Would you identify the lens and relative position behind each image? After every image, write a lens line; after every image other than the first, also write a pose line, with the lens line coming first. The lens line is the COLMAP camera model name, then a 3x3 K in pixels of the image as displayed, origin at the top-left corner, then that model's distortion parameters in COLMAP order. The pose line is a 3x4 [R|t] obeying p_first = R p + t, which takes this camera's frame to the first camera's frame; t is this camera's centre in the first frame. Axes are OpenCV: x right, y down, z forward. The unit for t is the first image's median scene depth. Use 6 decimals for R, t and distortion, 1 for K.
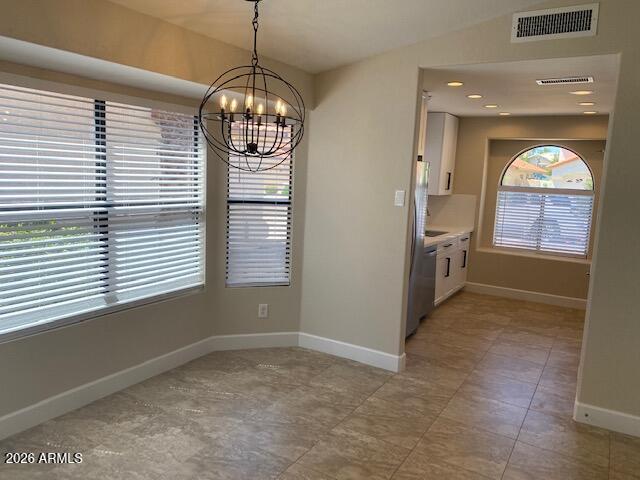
lens RADIAL K [[496.5, 0, 317.9], [0, 496.5, 238.2], [0, 0, 1]] dist [0.003724, -0.007769]
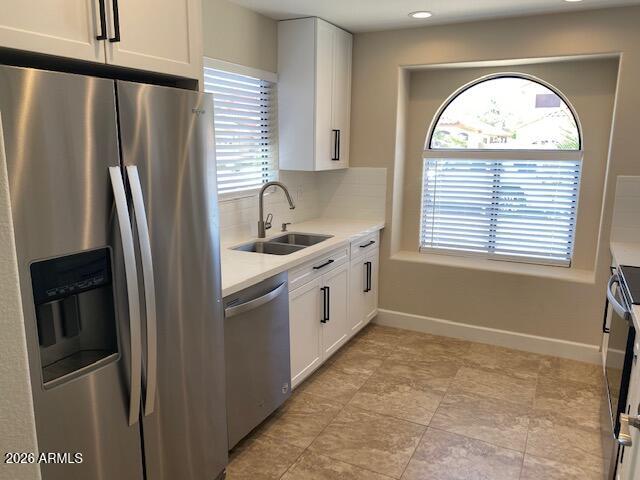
lens RADIAL K [[496.5, 0, 321.5], [0, 496.5, 241.3], [0, 0, 1]] dist [0.003724, -0.007769]
pose [[0.996778, -0.052742, 0.060428, 0.203261], [0.048993, 0.996878, 0.061920, -0.039075], [-0.063505, -0.058760, 0.996250, 0.414692]]
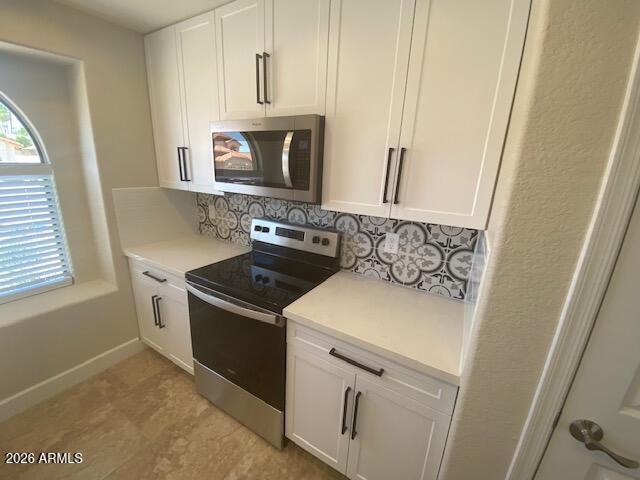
lens RADIAL K [[266.5, 0, 319.2], [0, 266.5, 239.4], [0, 0, 1]] dist [-0.024565, -0.001019]
pose [[-0.004590, -0.303632, 0.952778, 0.251939], [0.104287, 0.947448, 0.302436, -0.067888], [-0.994537, 0.100750, 0.027316, 0.667993]]
